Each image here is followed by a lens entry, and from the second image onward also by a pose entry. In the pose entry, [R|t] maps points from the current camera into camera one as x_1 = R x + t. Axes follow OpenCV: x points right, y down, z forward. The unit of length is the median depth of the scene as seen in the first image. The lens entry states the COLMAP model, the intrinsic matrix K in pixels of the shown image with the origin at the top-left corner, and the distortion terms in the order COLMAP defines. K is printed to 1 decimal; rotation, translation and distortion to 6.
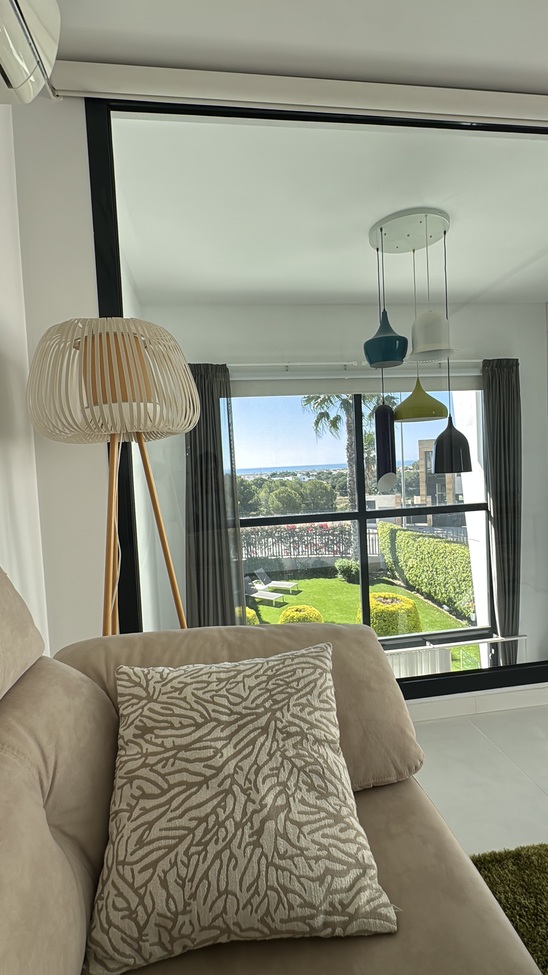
lens RADIAL K [[446.4, 0, 273.9], [0, 446.4, 486.1], [0, 0, 1]] dist [-0.005292, 0.001468]
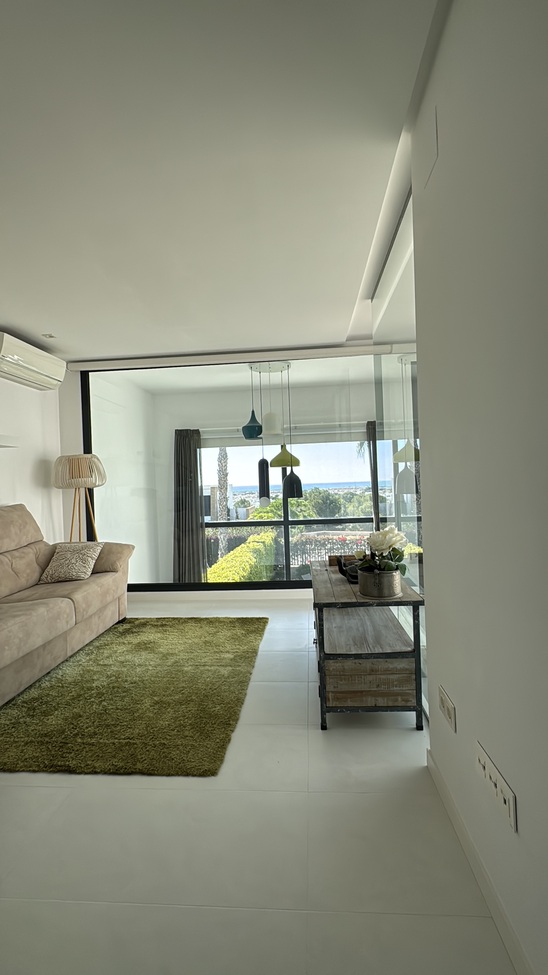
lens RADIAL K [[446.4, 0, 273.1], [0, 446.4, 488.6], [0, 0, 1]] dist [-0.005292, 0.001468]
pose [[0.977704, 0.016011, -0.209375, 0.158535], [-0.021146, 0.999527, -0.022309, -0.005926], [0.208919, 0.026239, 0.977581, -0.173603]]
